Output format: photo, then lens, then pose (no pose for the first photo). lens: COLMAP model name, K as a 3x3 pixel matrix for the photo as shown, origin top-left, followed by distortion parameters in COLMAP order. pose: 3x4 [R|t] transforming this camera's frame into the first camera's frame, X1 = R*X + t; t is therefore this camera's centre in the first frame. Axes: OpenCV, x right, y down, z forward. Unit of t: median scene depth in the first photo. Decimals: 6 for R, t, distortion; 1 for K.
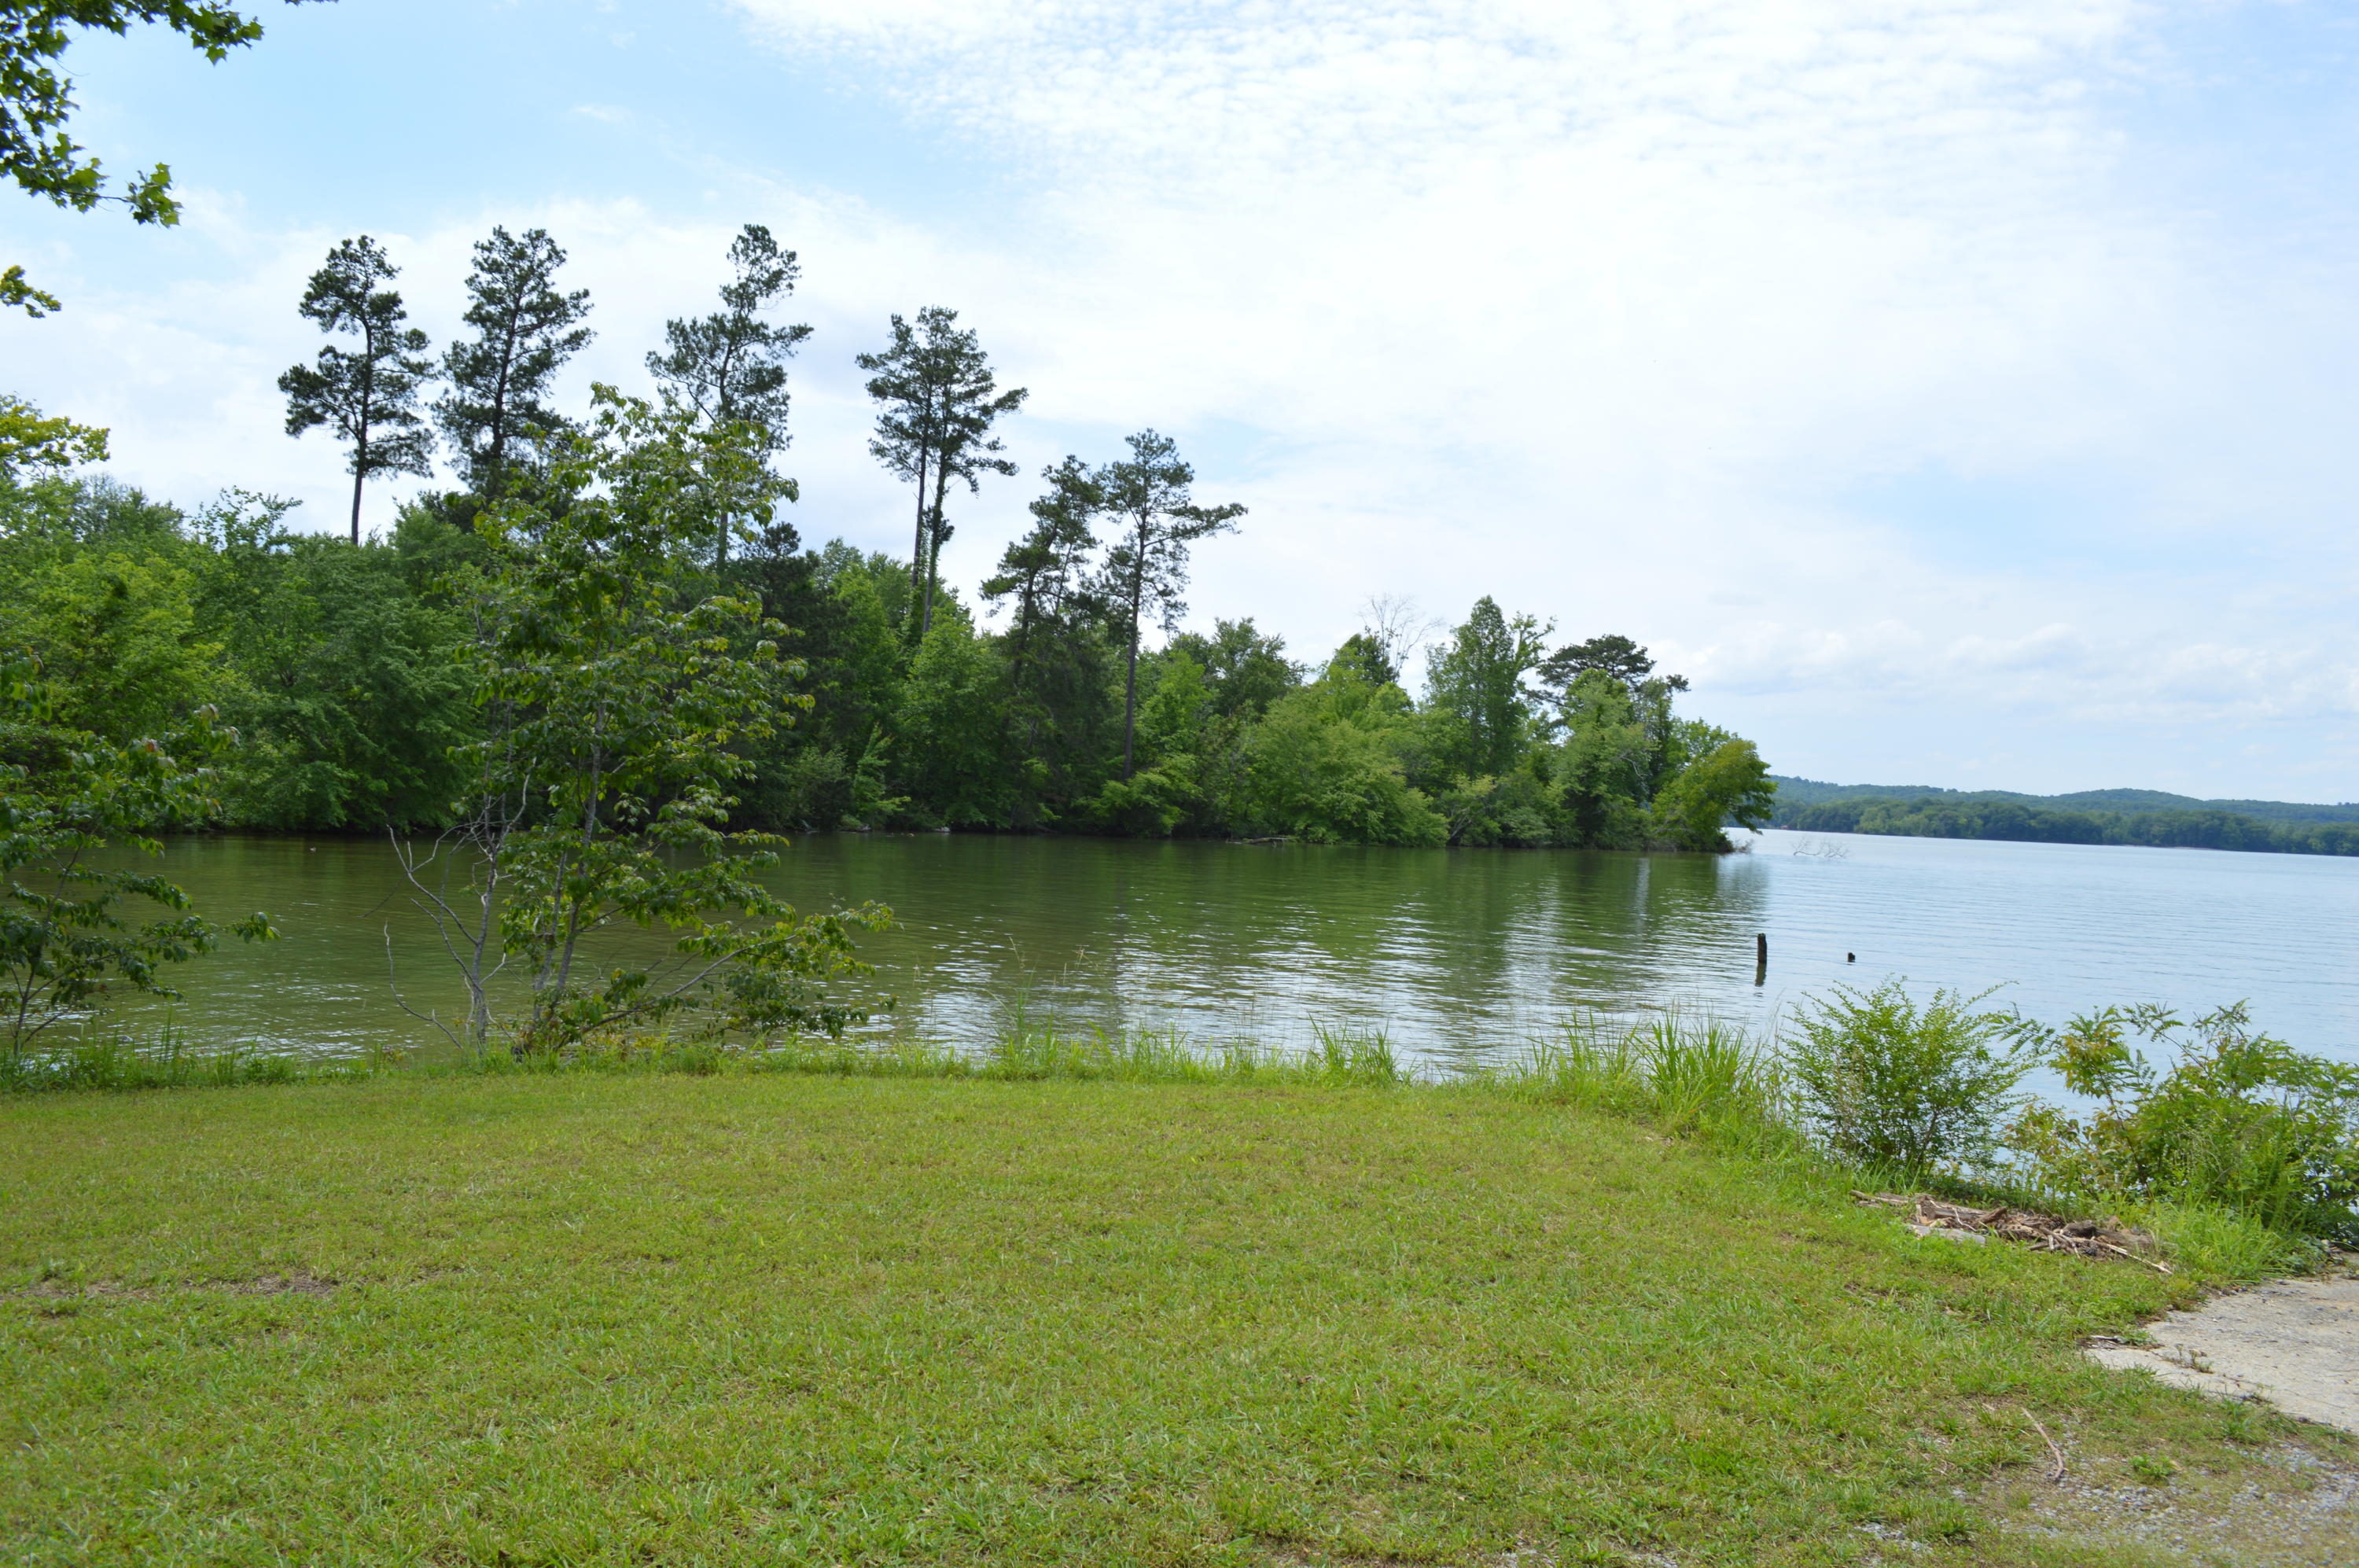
lens RADIAL K [[1854.9, 0, 1180.3], [0, 1854.9, 775.2], [0, 0, 1]] dist [-0.076839, 0.006407]
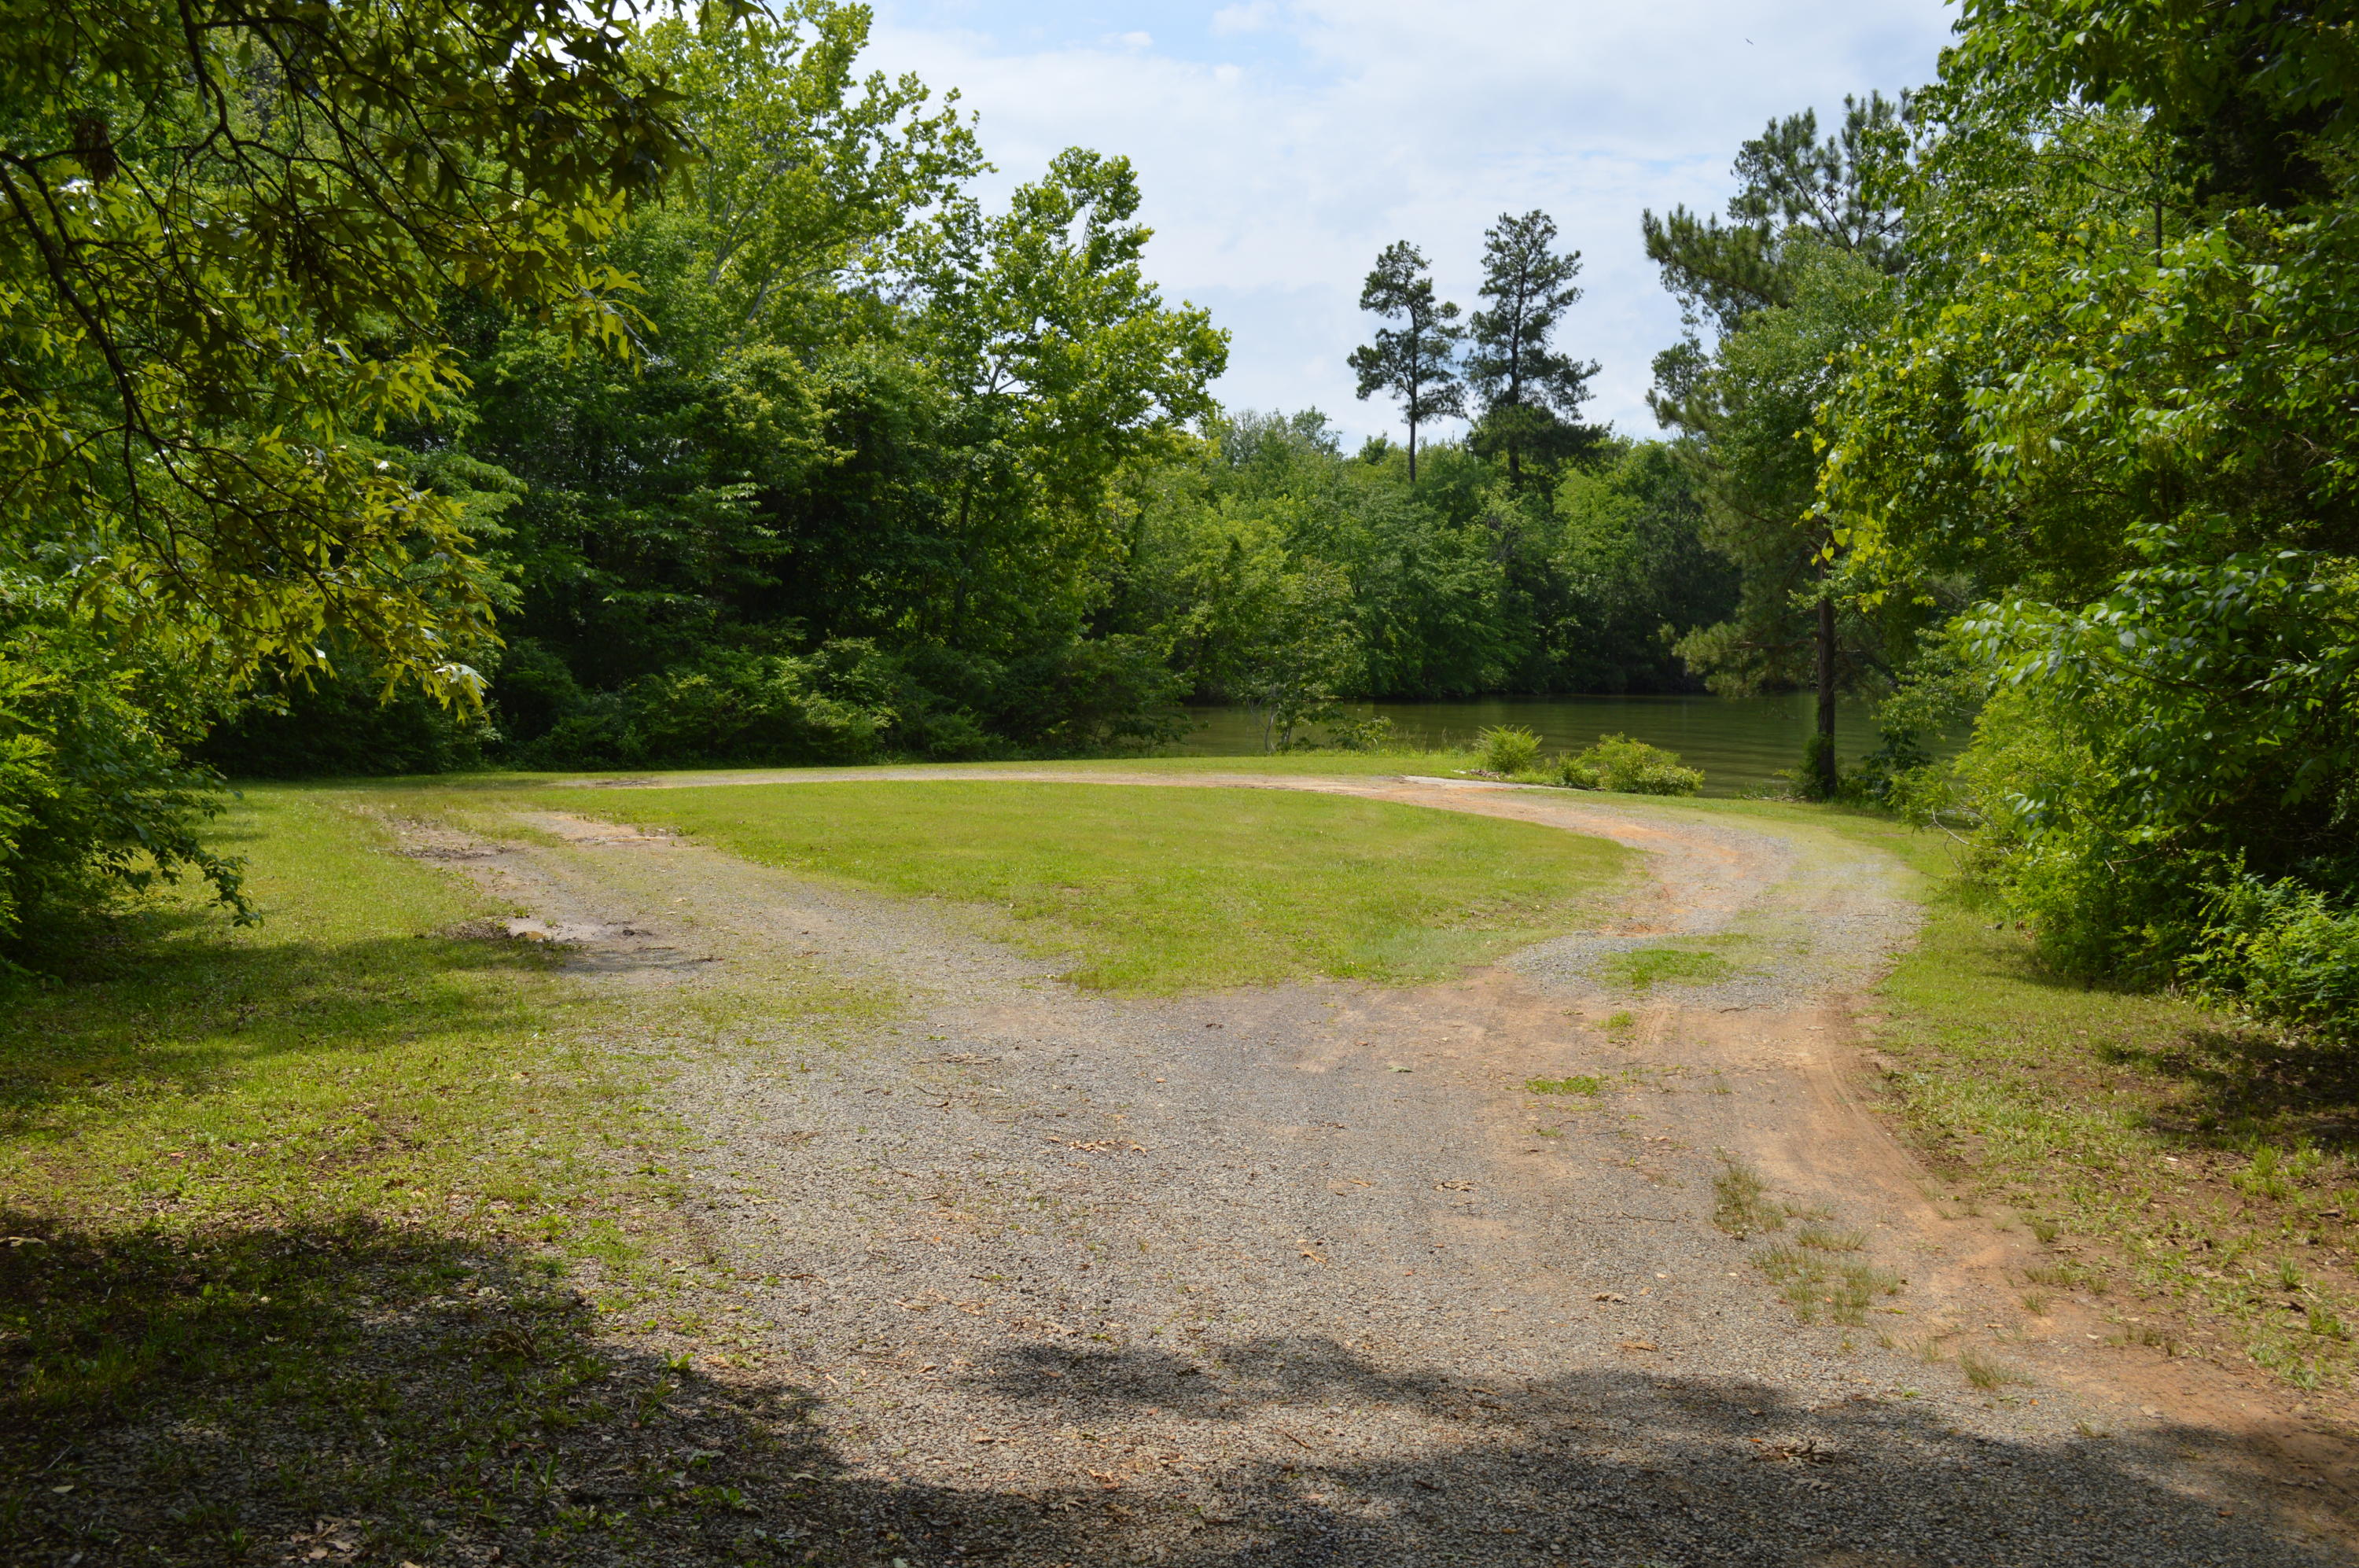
lens RADIAL K [[2482.7, 0, 1180.1], [0, 2482.7, 784.2], [0, 0, 1]] dist [-0.013090, 0.000000]
pose [[0.831300, -0.008152, -0.555764, 0.385177], [0.040516, 0.998121, 0.045963, 0.002314], [0.554345, -0.060727, 0.830069, -0.560846]]
